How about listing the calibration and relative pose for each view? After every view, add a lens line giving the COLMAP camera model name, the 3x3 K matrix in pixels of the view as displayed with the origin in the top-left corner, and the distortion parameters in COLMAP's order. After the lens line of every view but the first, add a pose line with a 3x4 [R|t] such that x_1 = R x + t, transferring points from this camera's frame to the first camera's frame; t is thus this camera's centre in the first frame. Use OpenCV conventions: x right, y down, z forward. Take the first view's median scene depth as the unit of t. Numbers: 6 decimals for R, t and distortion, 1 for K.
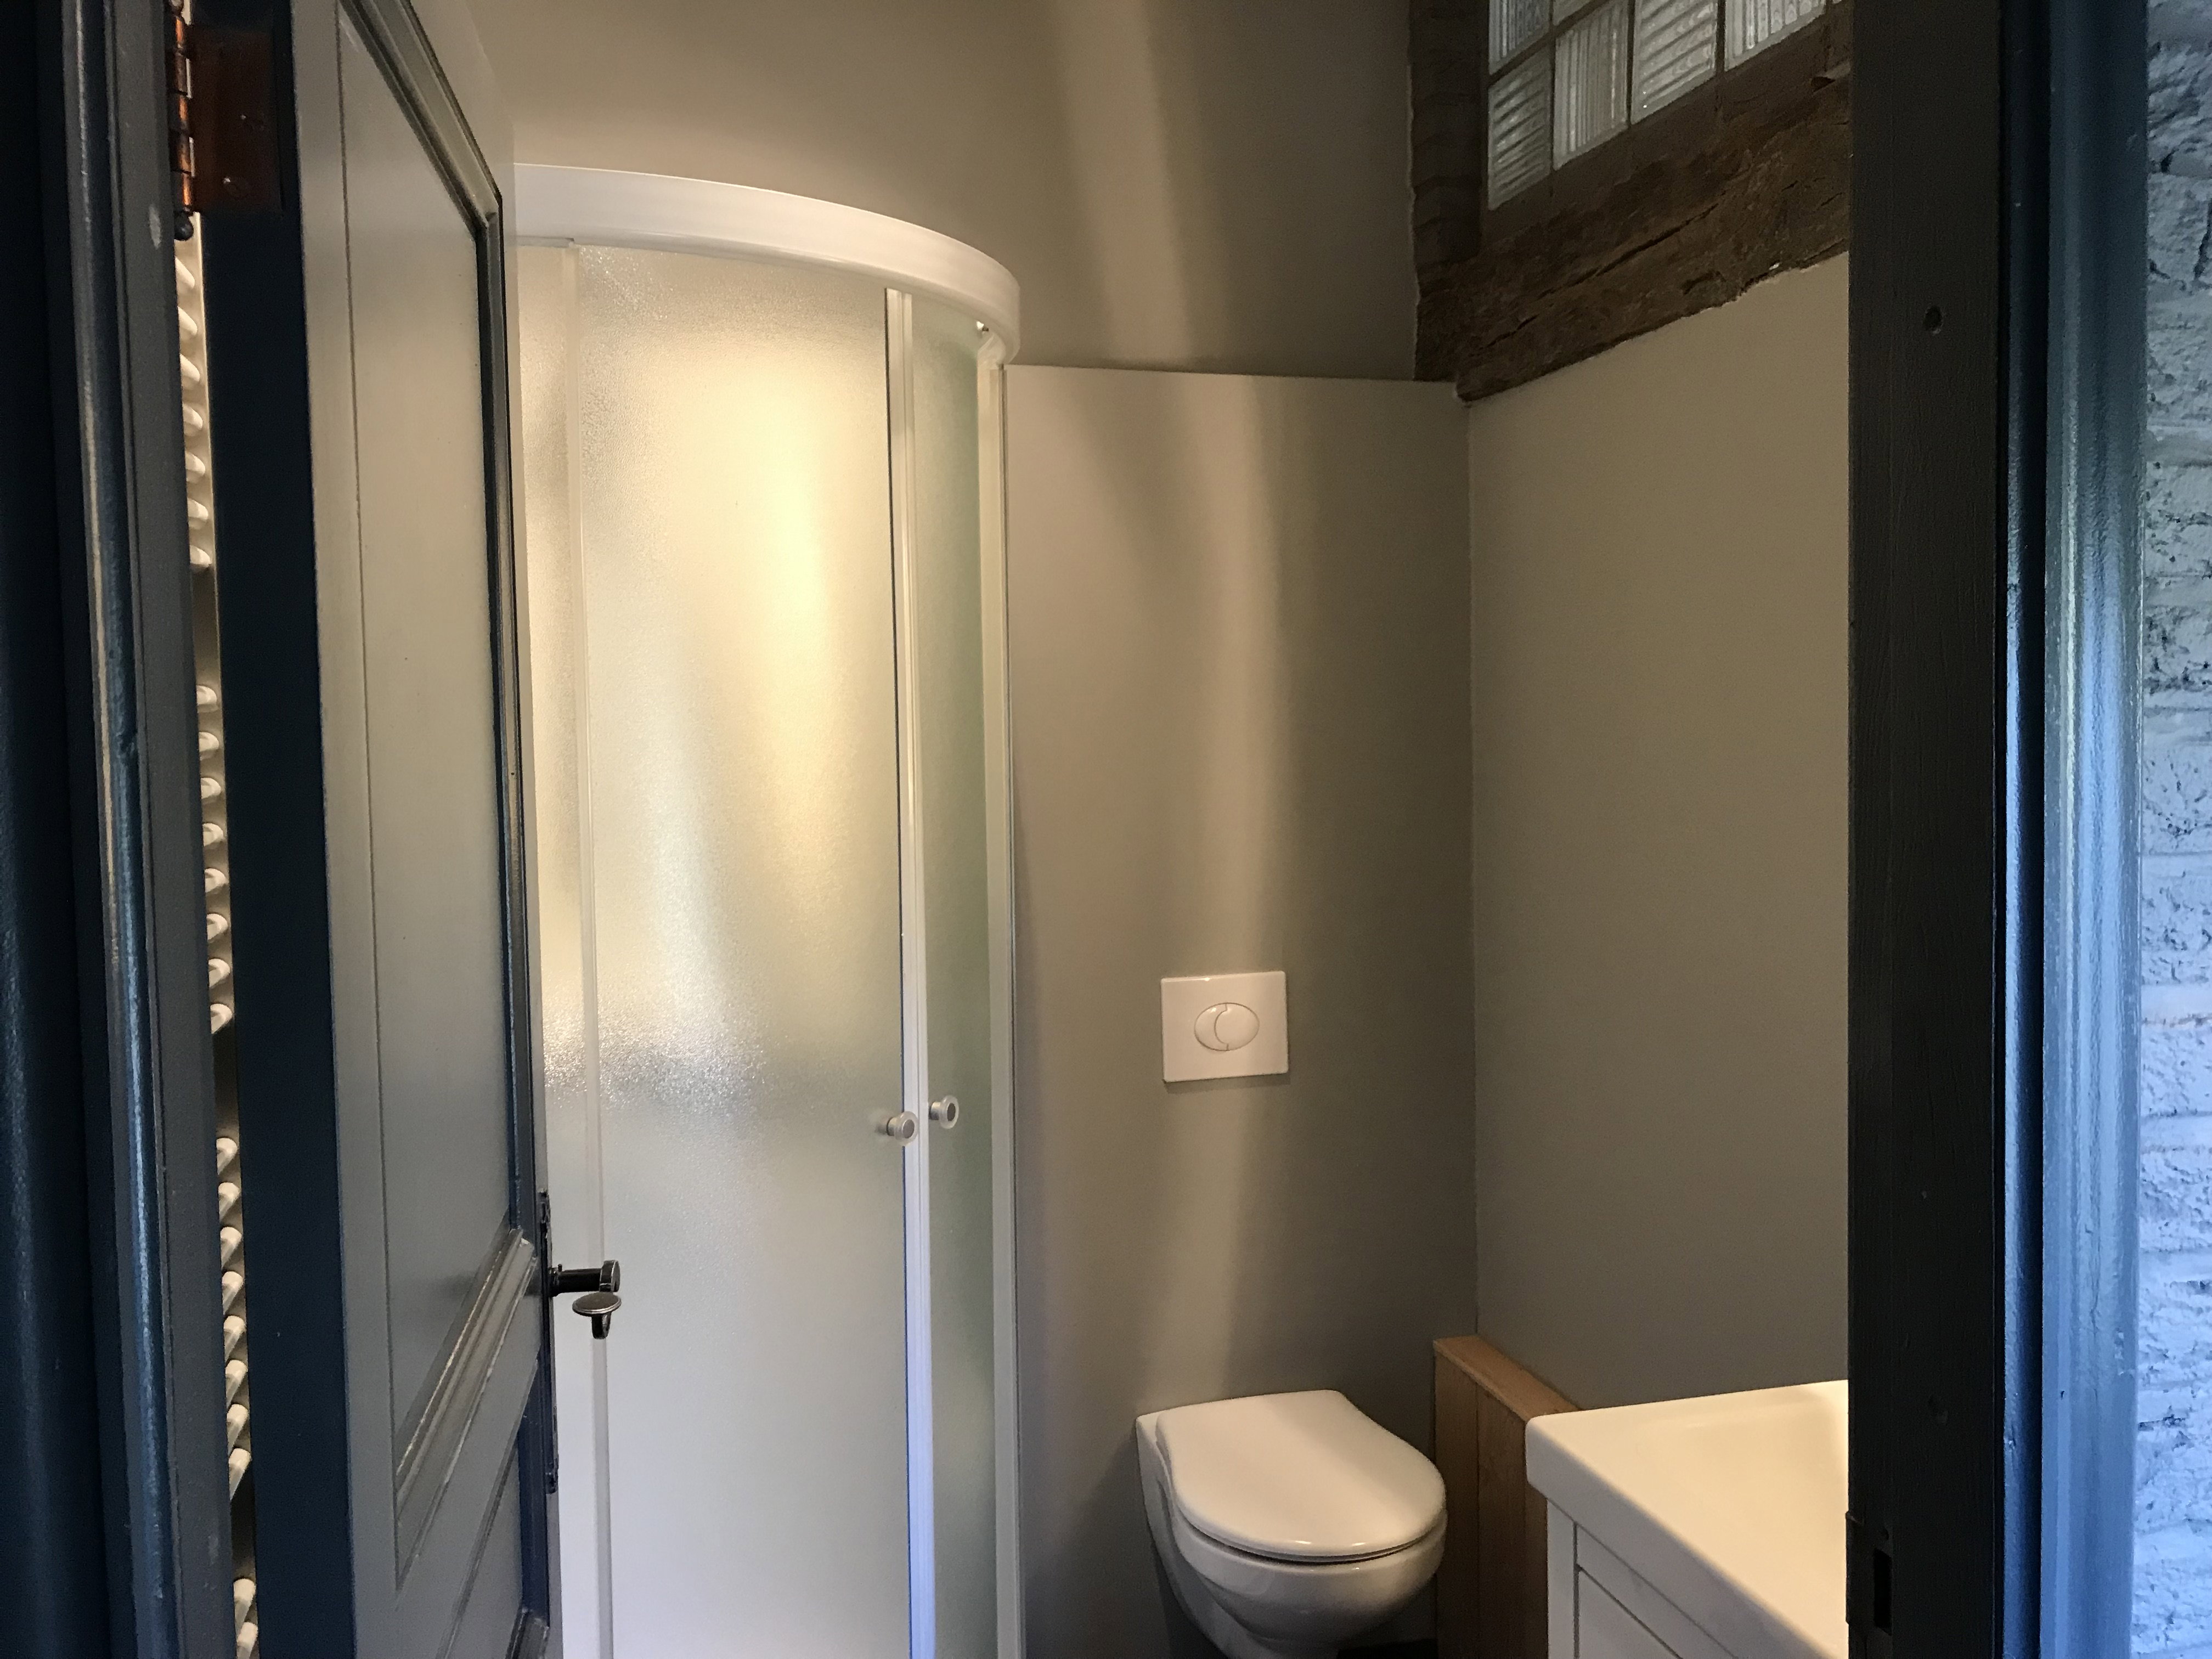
lens RADIAL K [[1741.1, 0, 1106.0], [0, 1741.1, 829.5], [0, 0, 1]] dist [-0.000184, -0.004804]
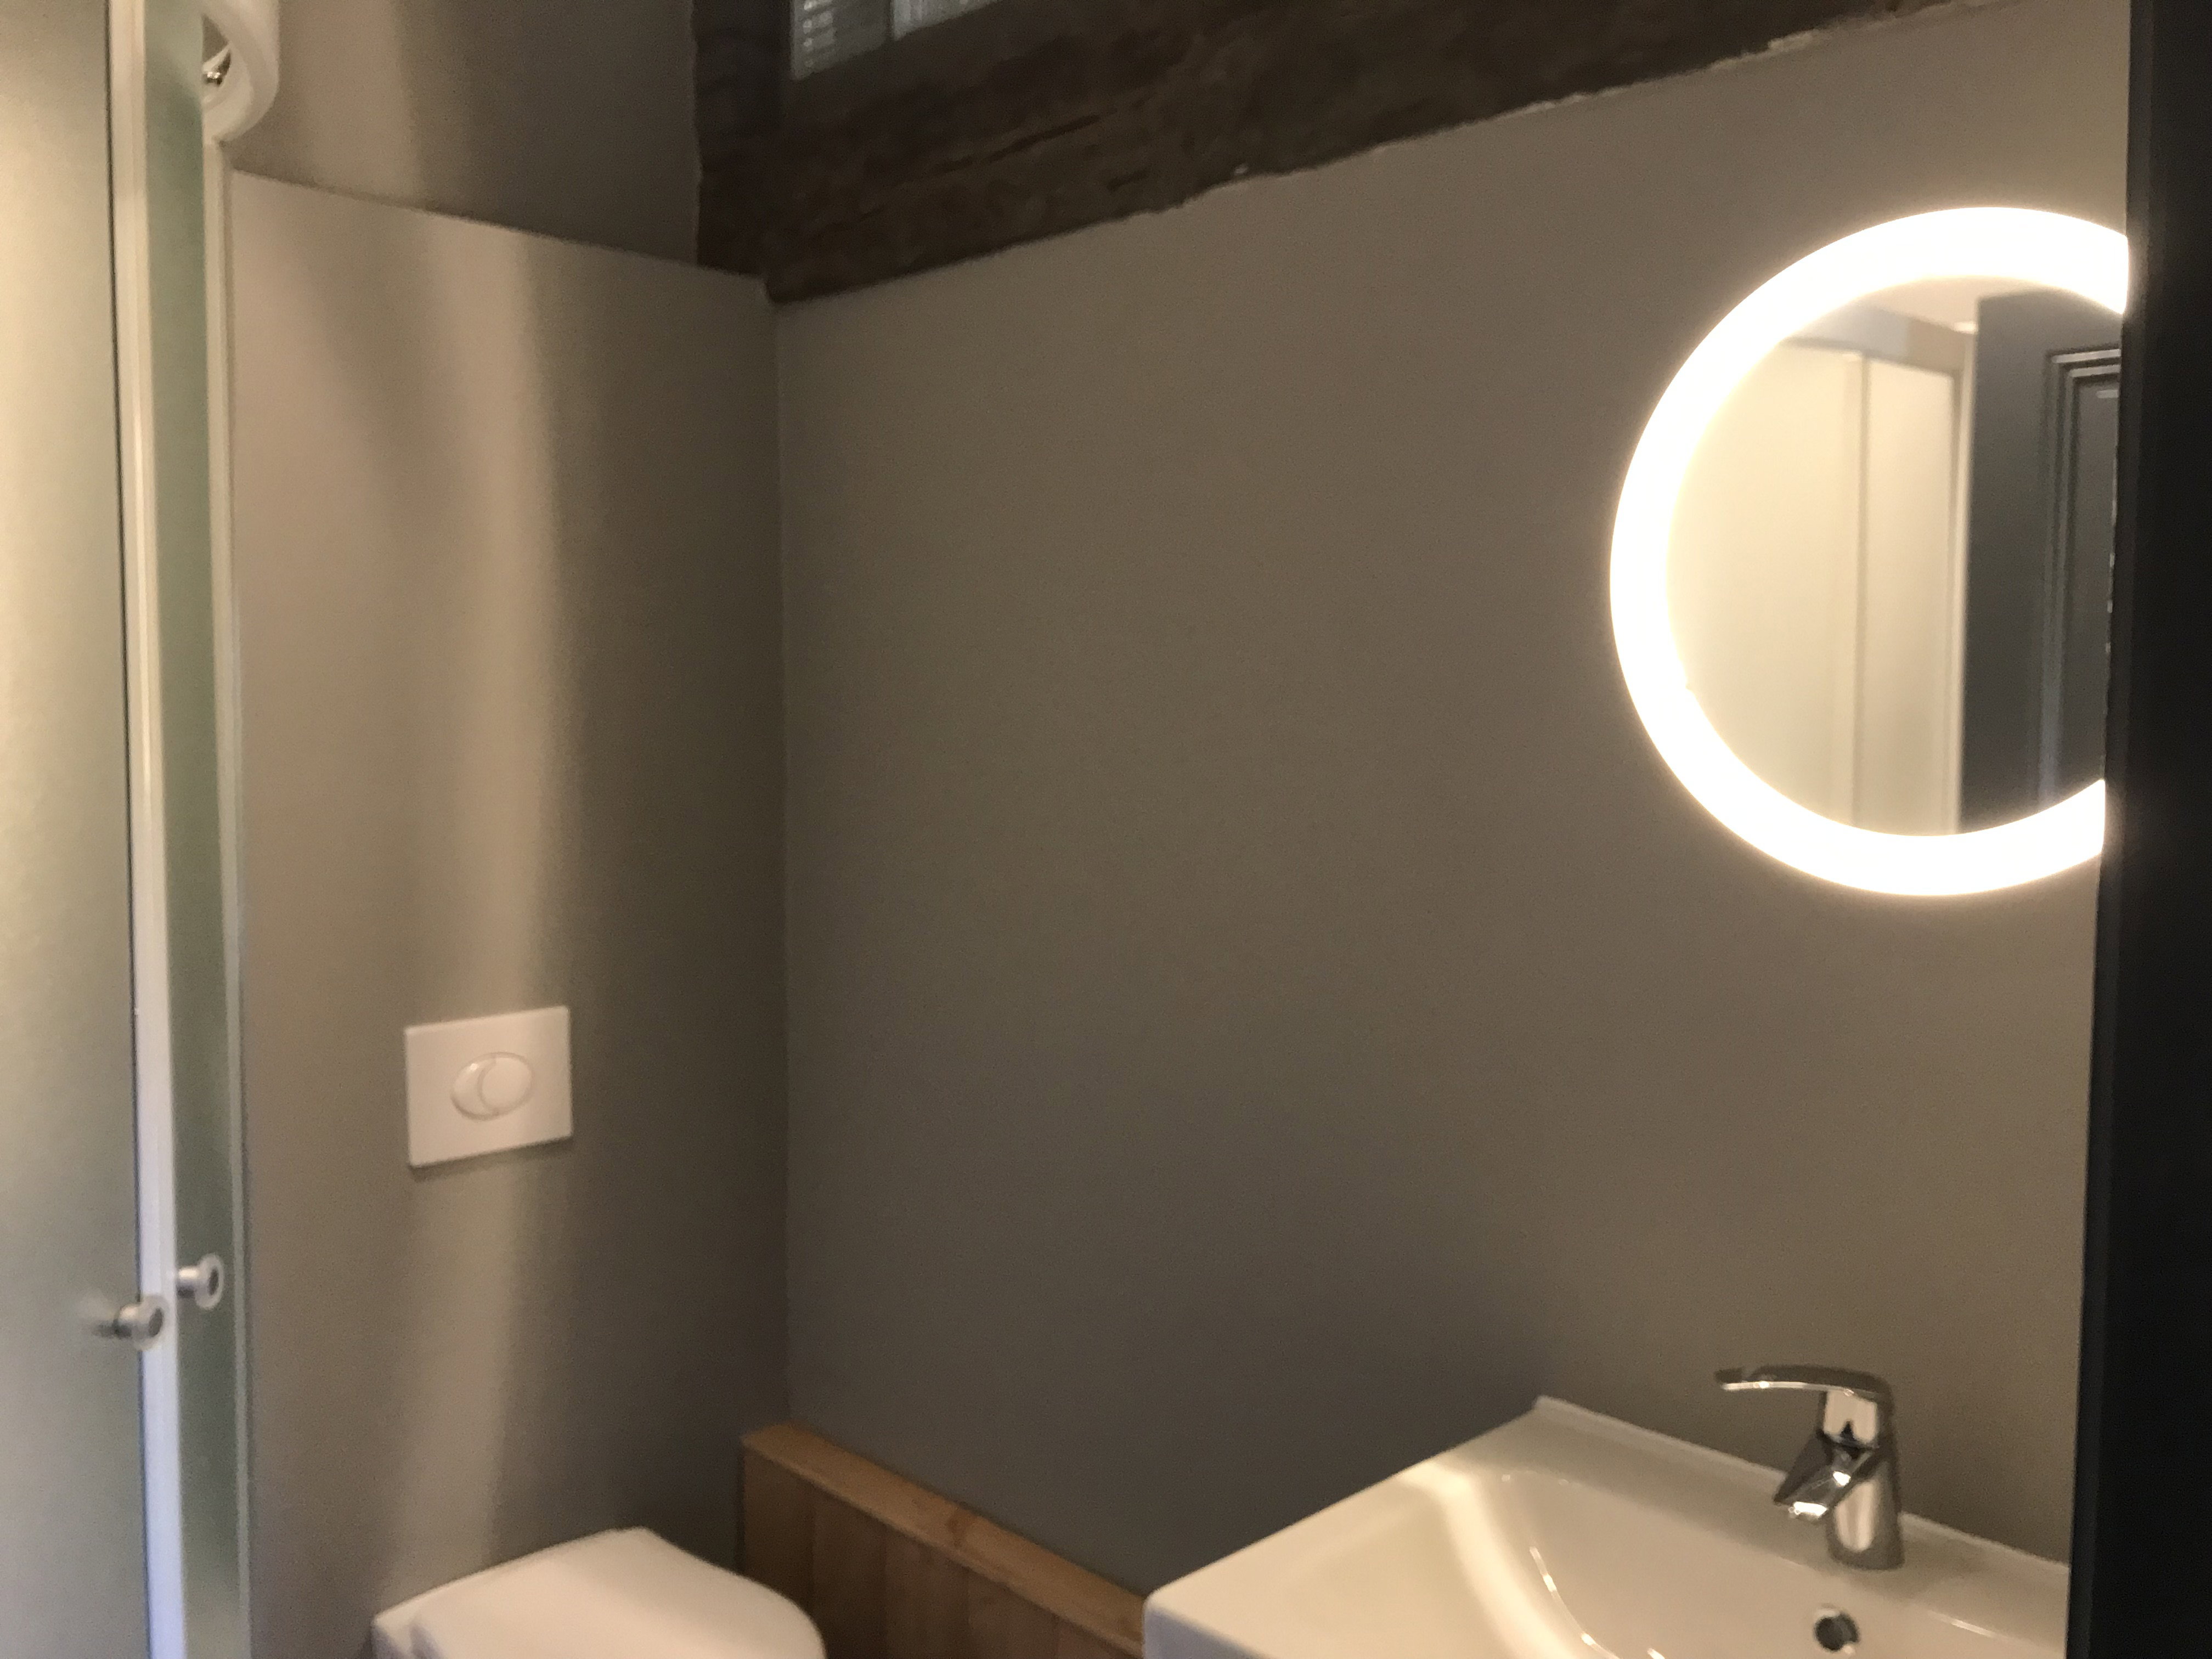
lens RADIAL K [[1801.7, 0, 1139.7], [0, 1801.7, 840.8], [0, 0, 1]] dist [-0.032311, 0.008250]
pose [[0.859445, -0.015918, 0.510981, -0.087384], [0.008974, 0.999831, 0.016052, -0.003247], [-0.511150, -0.009211, 0.859442, 0.185811]]
